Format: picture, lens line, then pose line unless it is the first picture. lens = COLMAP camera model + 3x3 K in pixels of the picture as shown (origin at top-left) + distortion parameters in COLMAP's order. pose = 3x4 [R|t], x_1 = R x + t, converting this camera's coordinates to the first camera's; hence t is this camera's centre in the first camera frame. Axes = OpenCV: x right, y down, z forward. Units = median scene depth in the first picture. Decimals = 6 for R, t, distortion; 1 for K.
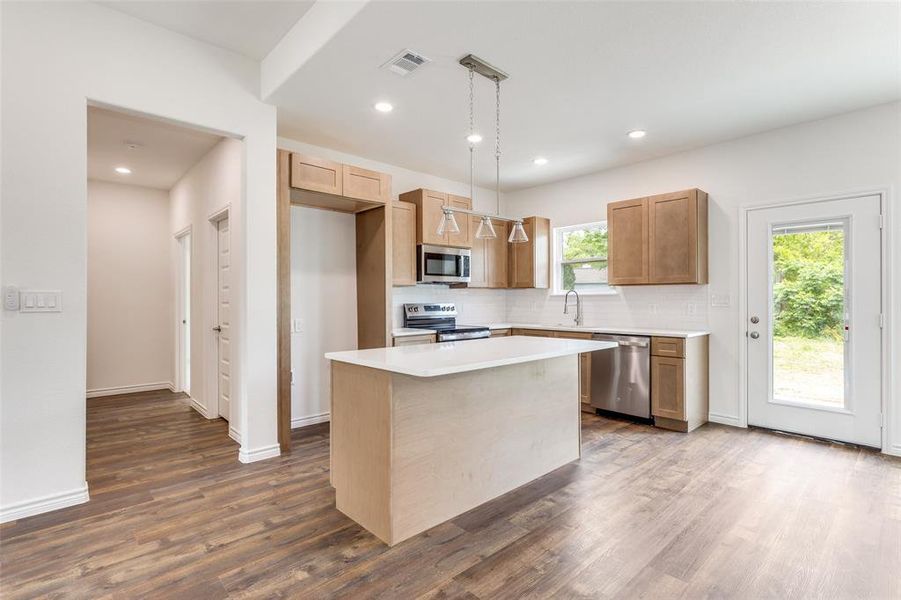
lens RADIAL K [[443.8, 0, 450.5], [0, 443.8, 300.0], [0, 0, 1]] dist [-0.001972, -0.000336]
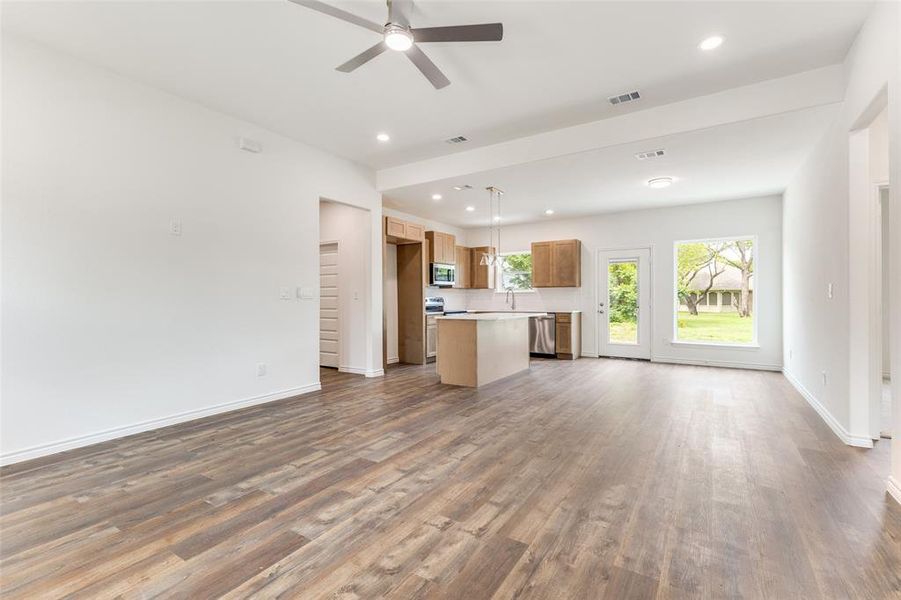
lens RADIAL K [[414.9, 0, 450.5], [0, 414.9, 300.0], [0, 0, 1]] dist [0.000111, -0.000059]
pose [[0.970176, -0.001833, 0.242395, -0.447908], [0.001565, 0.999998, 0.001298, 0.020135], [-0.242396, -0.000880, 0.970177, -0.678291]]
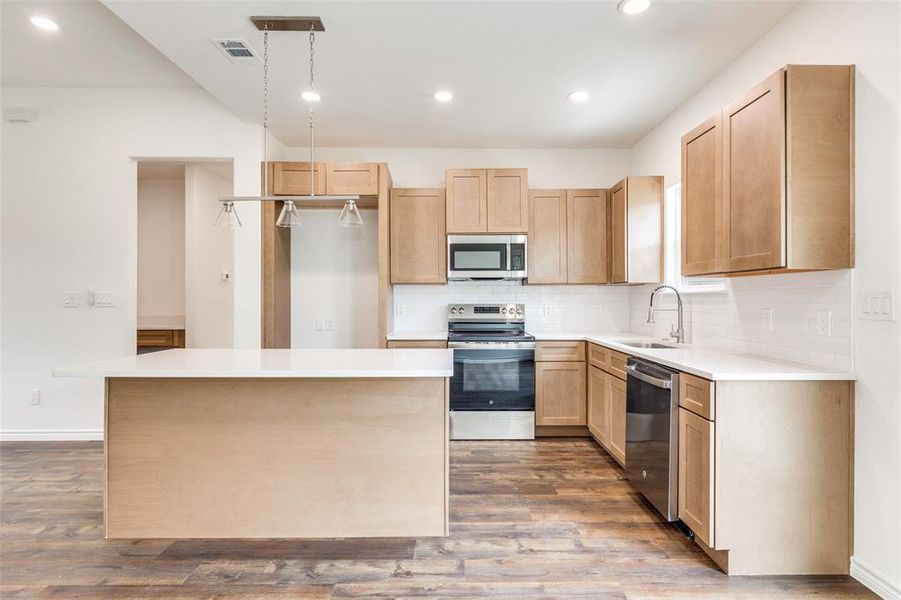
lens RADIAL K [[468.3, 0, 450.5], [0, 468.3, 300.0], [0, 0, 1]] dist [0.000865, -0.000092]
pose [[0.731942, 0.006862, -0.681333, 0.627165], [-0.003818, 0.999975, 0.005971, -0.005913], [0.681357, -0.001769, 0.731949, 0.391692]]
